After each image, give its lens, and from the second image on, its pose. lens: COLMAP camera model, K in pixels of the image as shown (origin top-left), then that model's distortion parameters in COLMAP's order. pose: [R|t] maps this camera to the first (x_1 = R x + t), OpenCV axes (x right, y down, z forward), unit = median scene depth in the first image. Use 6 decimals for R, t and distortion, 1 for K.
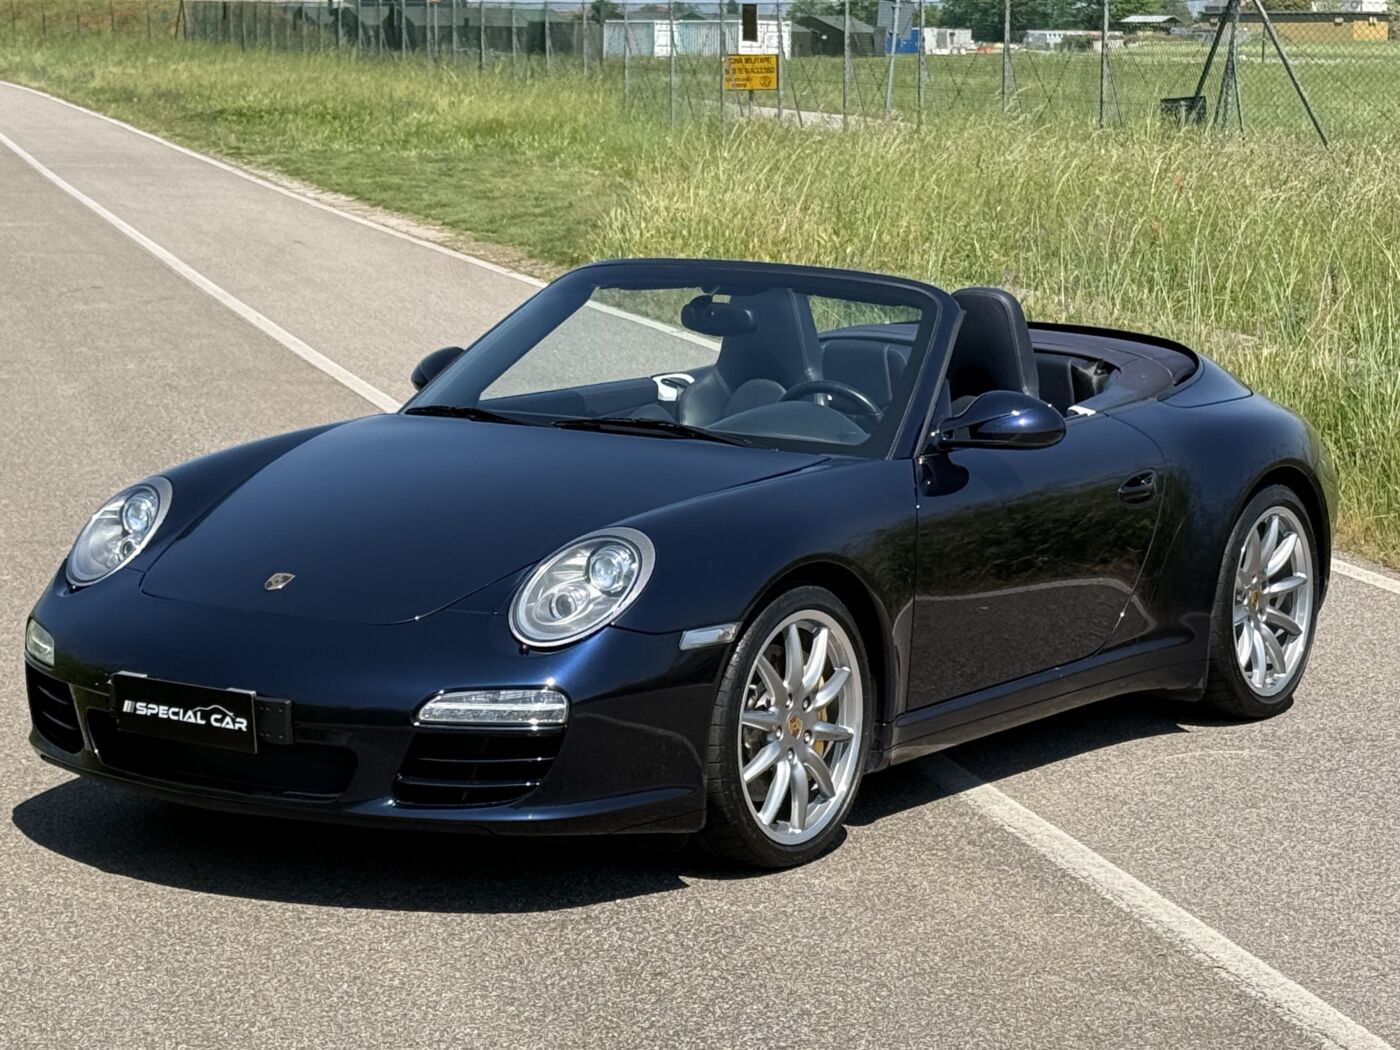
lens RADIAL K [[3610.4, 0, 744.2], [0, 3610.4, 524.5], [0, 0, 1]] dist [0.080983, 0.605166]
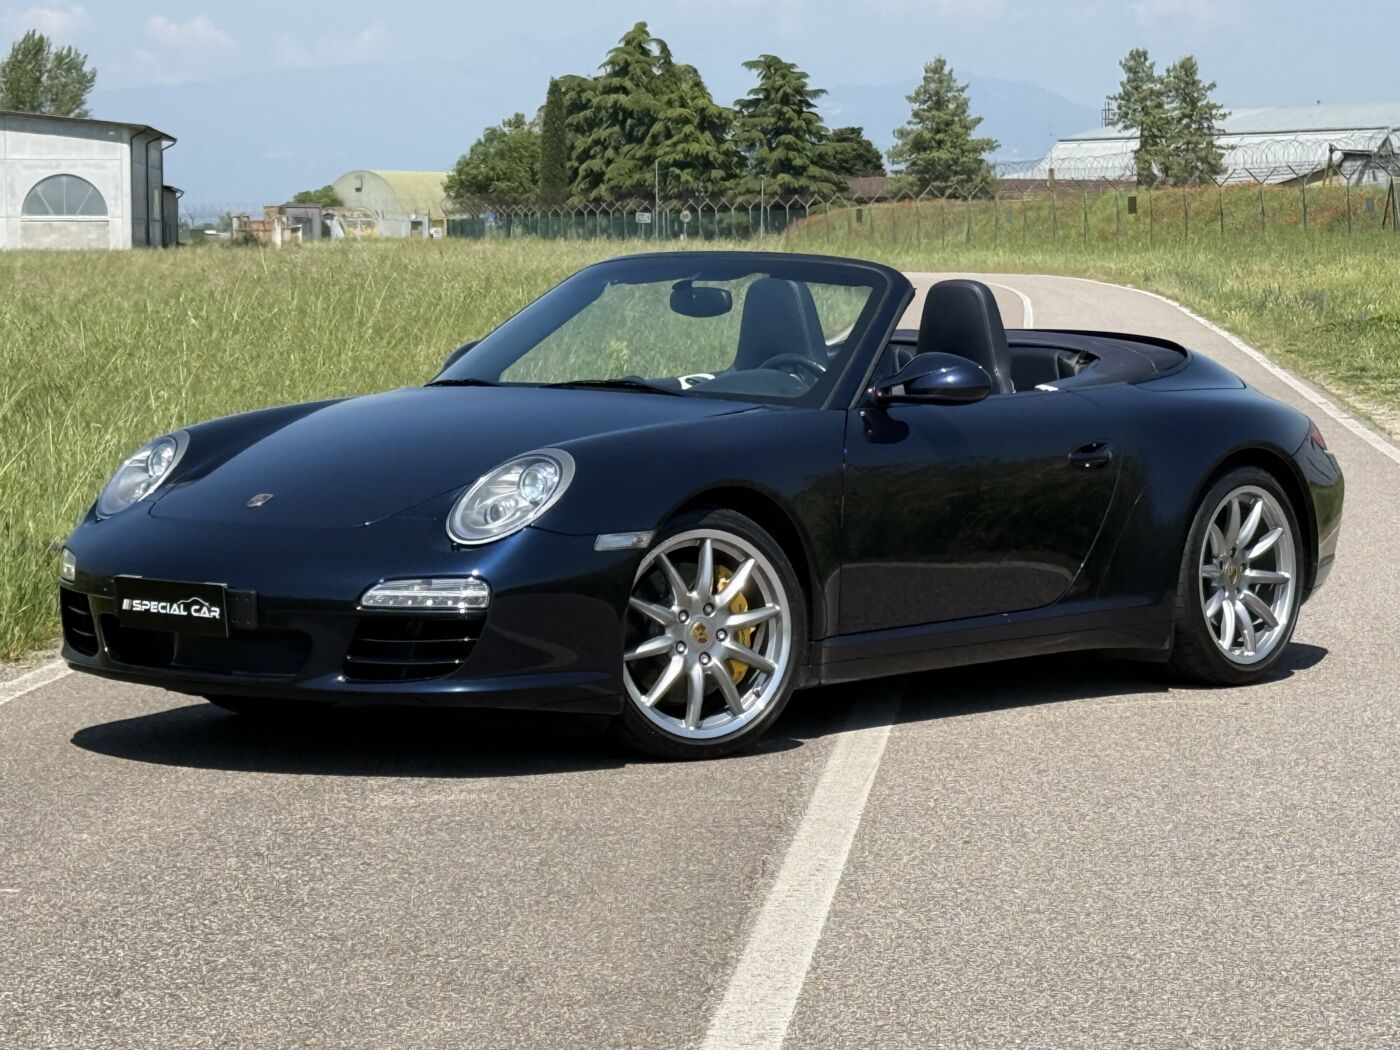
lens RADIAL K [[4121.1, 0, 700.0], [0, 4121.1, 525.0], [0, 0, 1]] dist [0.148451, 2.472096]
pose [[0.992785, -0.008018, -0.119642, 0.164624], [0.000287, 0.997918, -0.064491, 0.106287], [0.119910, 0.063992, 0.990720, -0.281307]]
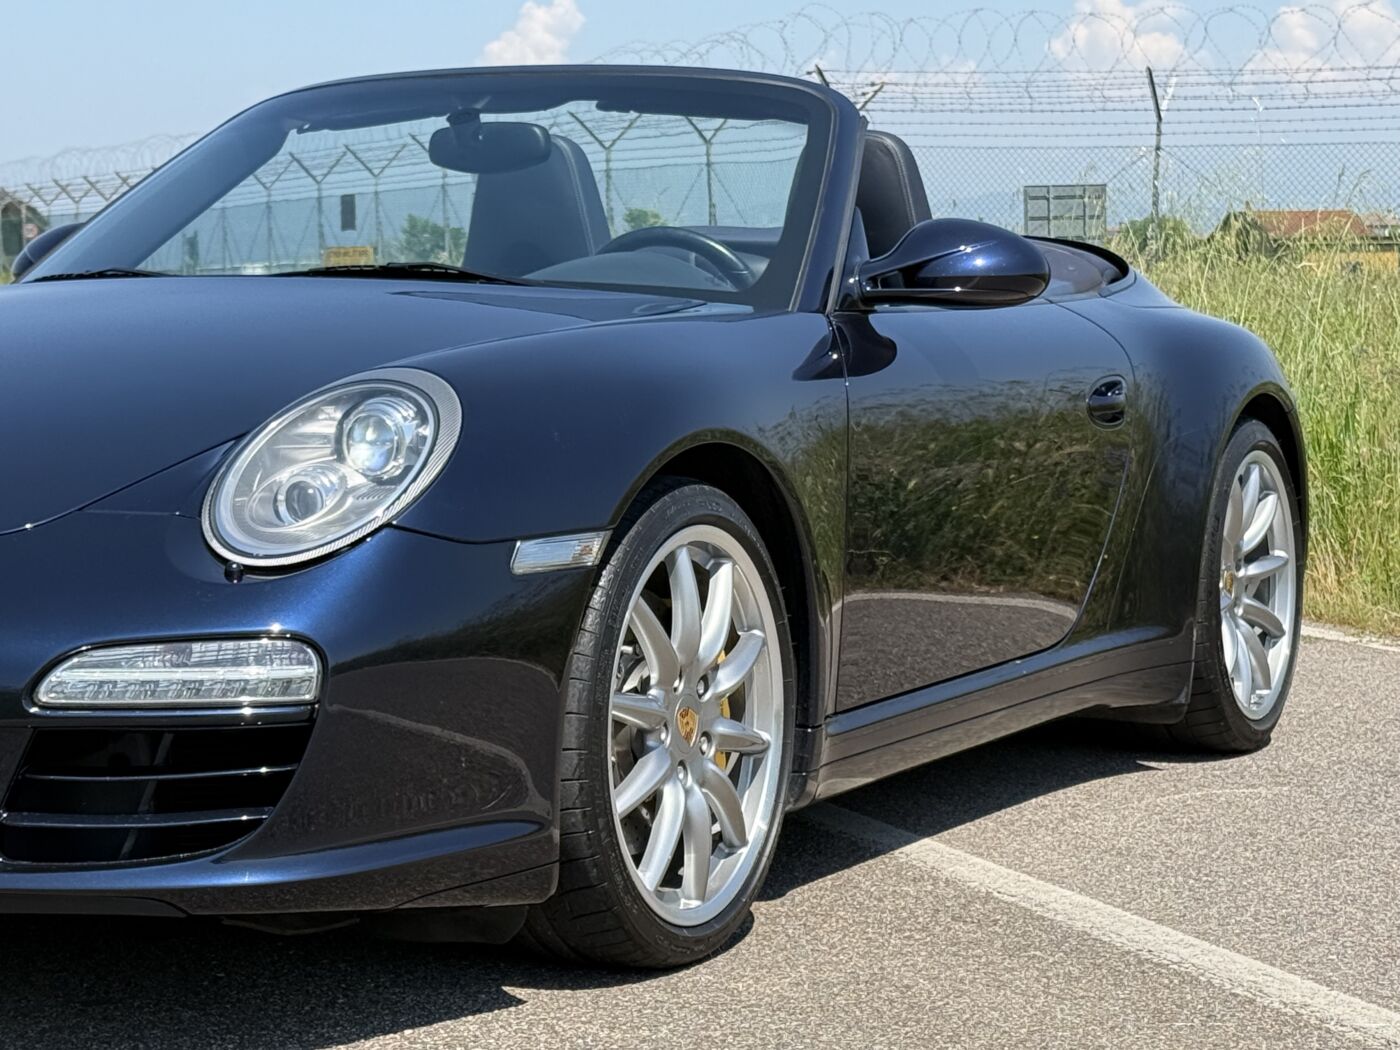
lens RADIAL K [[3239.9, 0, 700.0], [0, 3239.9, 525.0], [0, 0, 1]] dist [0.104949, 0.250577]
pose [[0.992880, -0.024240, 0.116624, -0.045204], [0.031547, 0.997626, -0.061218, 0.056352], [-0.114863, 0.064462, 0.991288, 0.475966]]
